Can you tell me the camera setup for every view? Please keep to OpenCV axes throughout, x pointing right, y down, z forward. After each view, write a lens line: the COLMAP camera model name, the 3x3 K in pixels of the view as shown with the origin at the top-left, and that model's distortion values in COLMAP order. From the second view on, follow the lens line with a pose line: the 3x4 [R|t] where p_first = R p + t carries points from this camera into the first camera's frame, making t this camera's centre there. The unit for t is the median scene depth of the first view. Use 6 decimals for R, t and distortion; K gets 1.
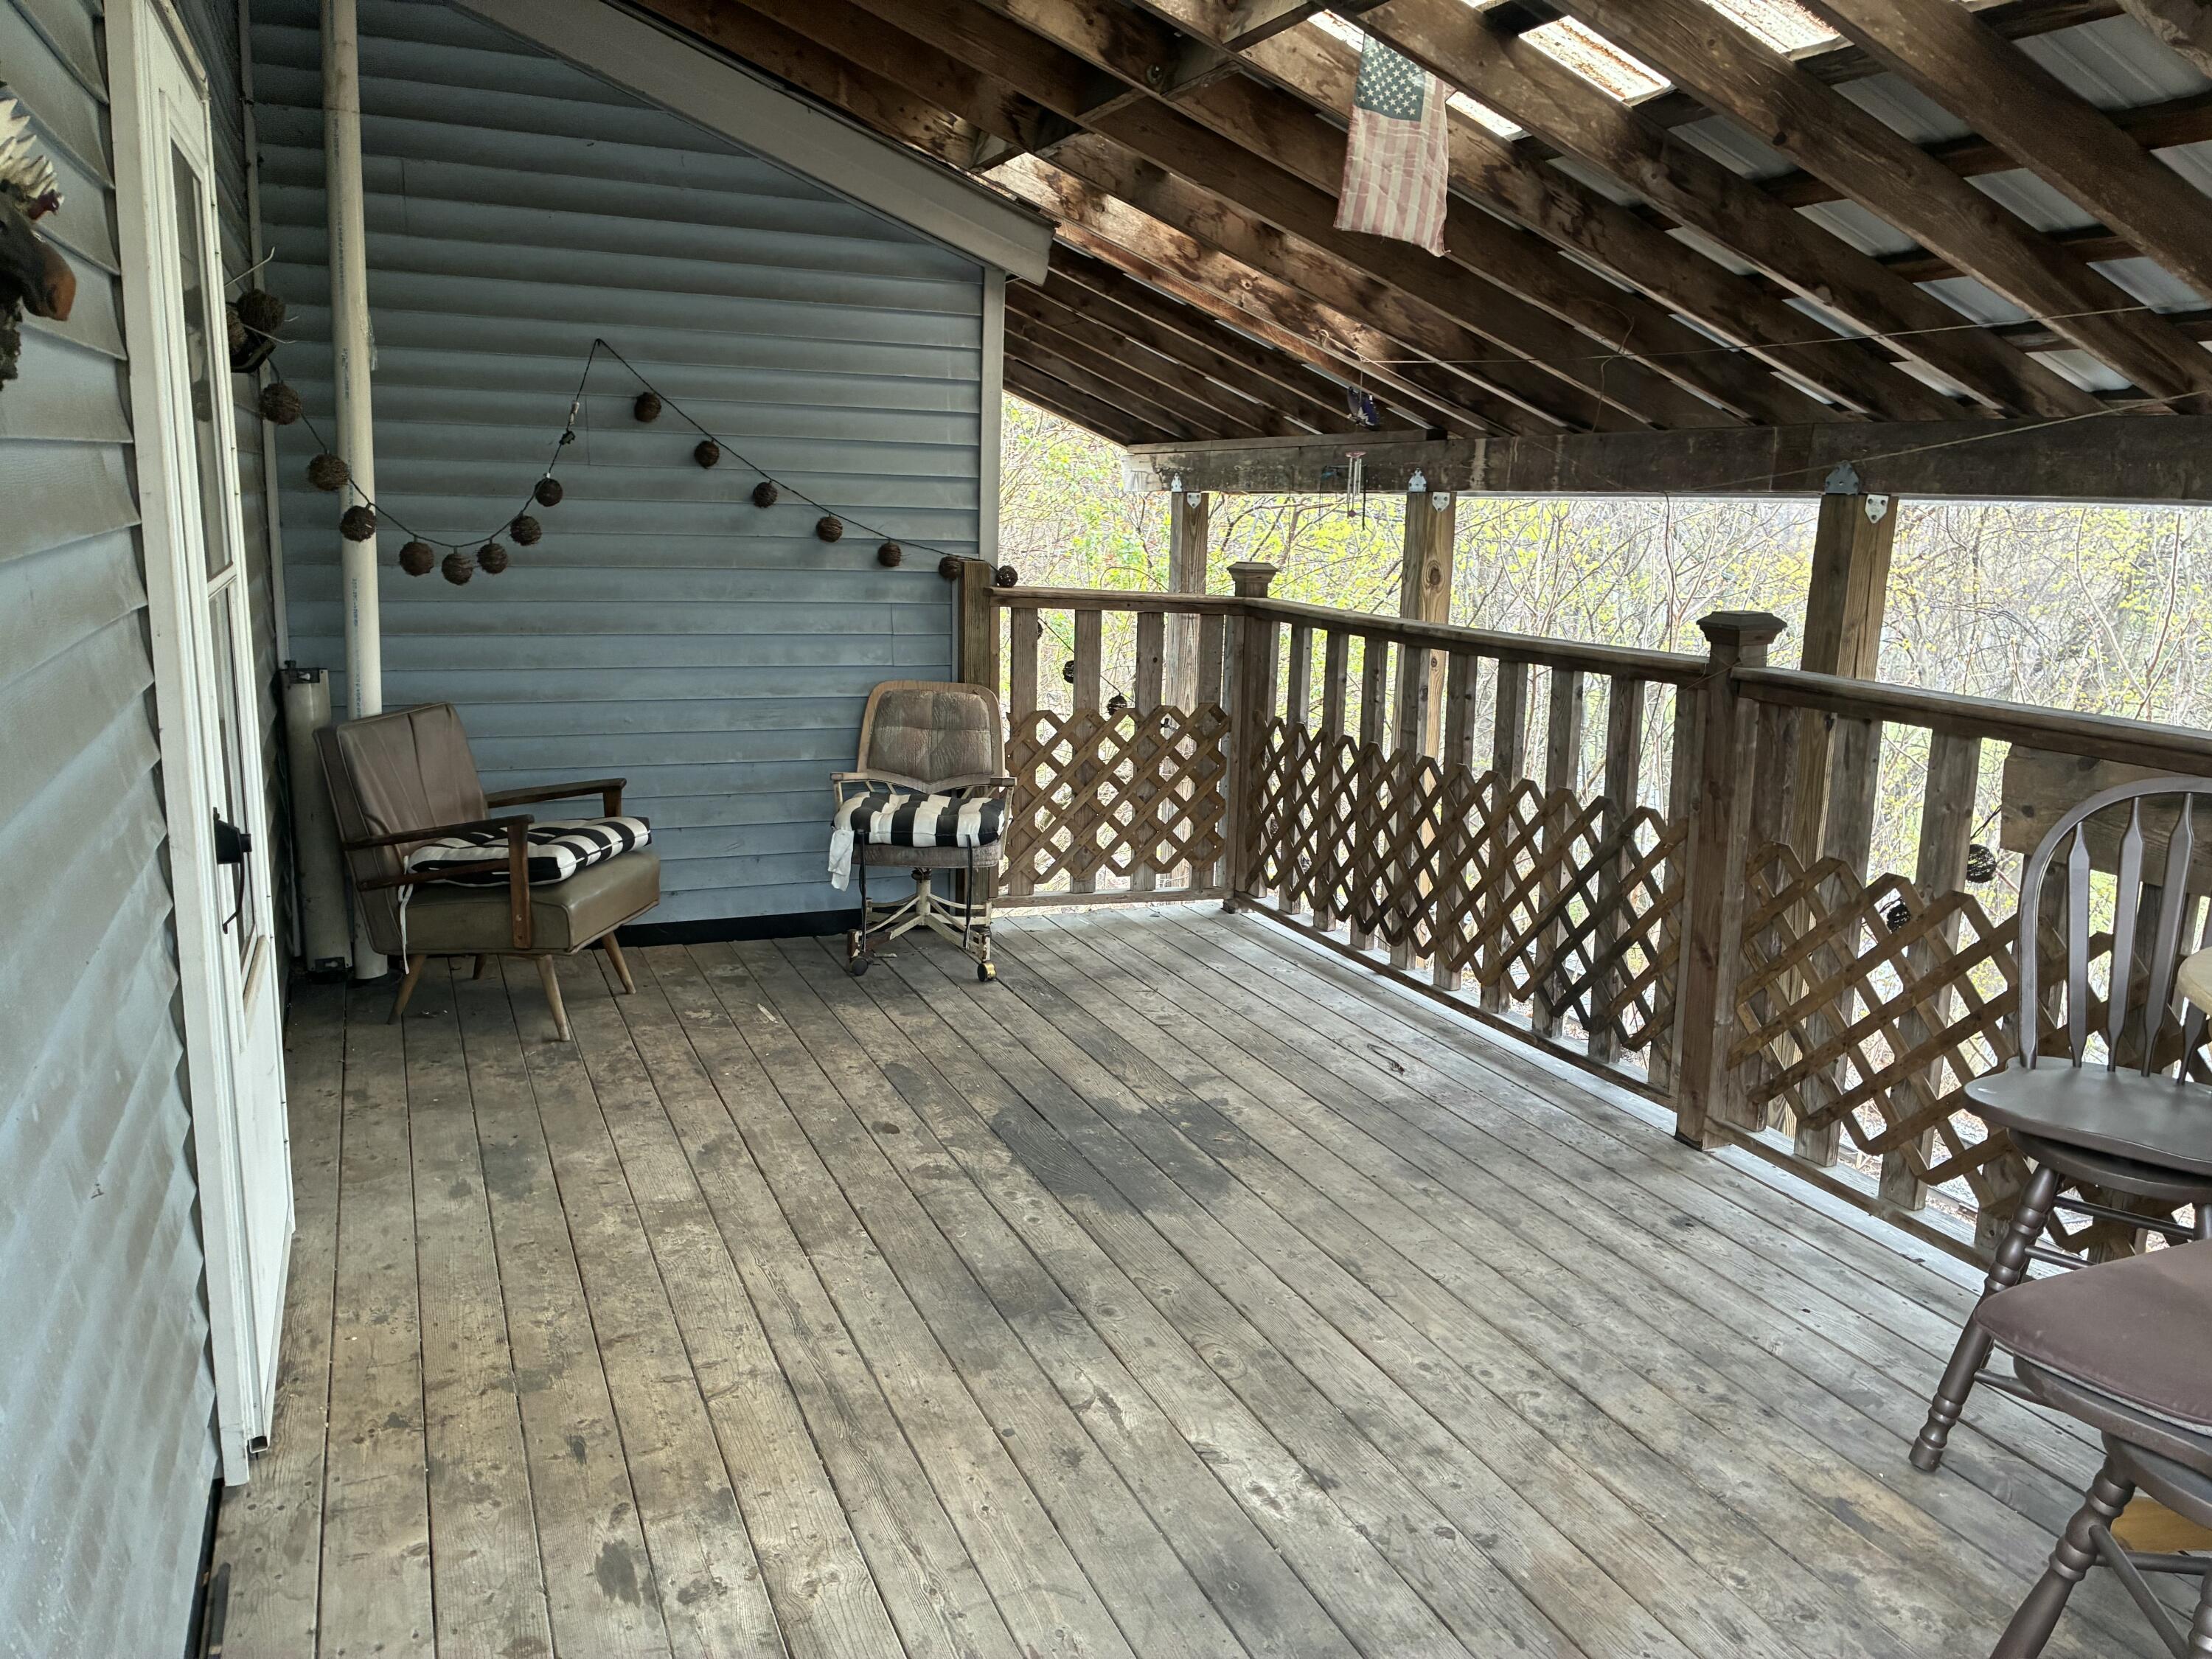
lens RADIAL K [[1682.8, 0, 1106.0], [0, 1682.8, 825.9], [0, 0, 1]] dist [0.010919, 0.003513]
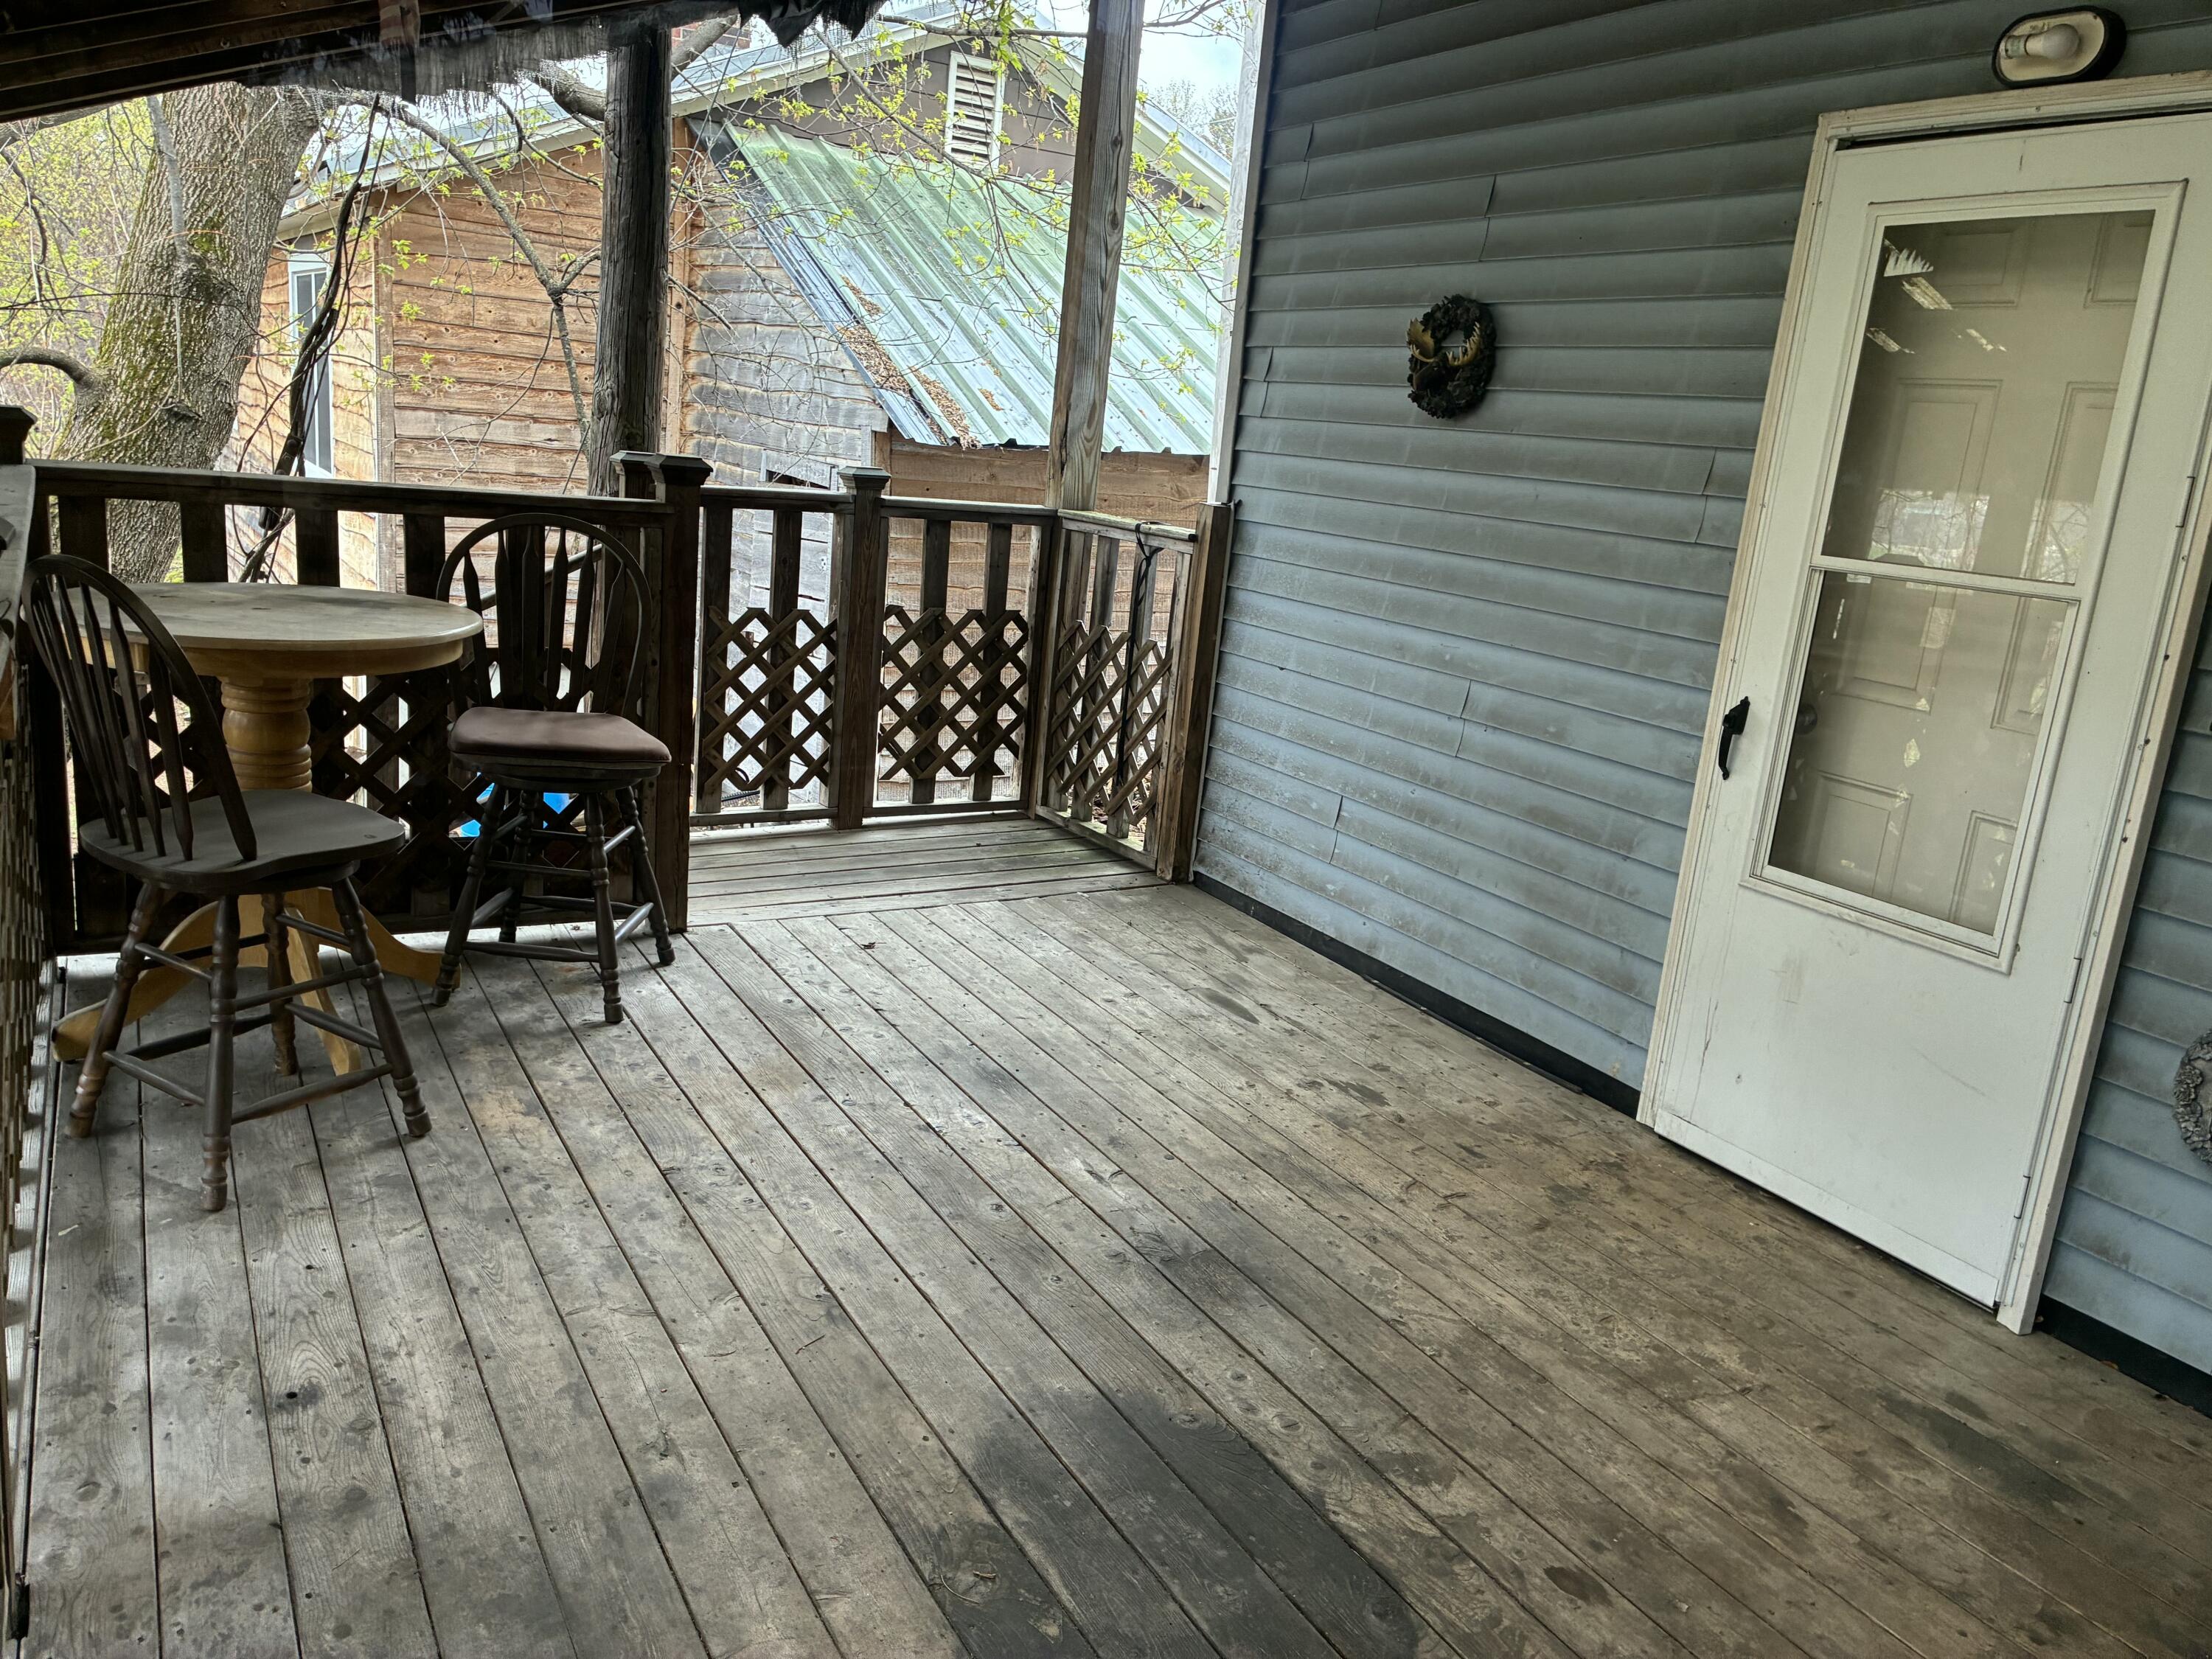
lens RADIAL K [[1682.8, 0, 1107.0], [0, 1682.8, 831.1], [0, 0, 1]] dist [0.010919, 0.003513]
pose [[-0.986988, -0.090056, -0.133207, 0.142991], [-0.137904, 0.900113, 0.413254, -0.302772], [0.082685, 0.426247, -0.900820, 1.615858]]
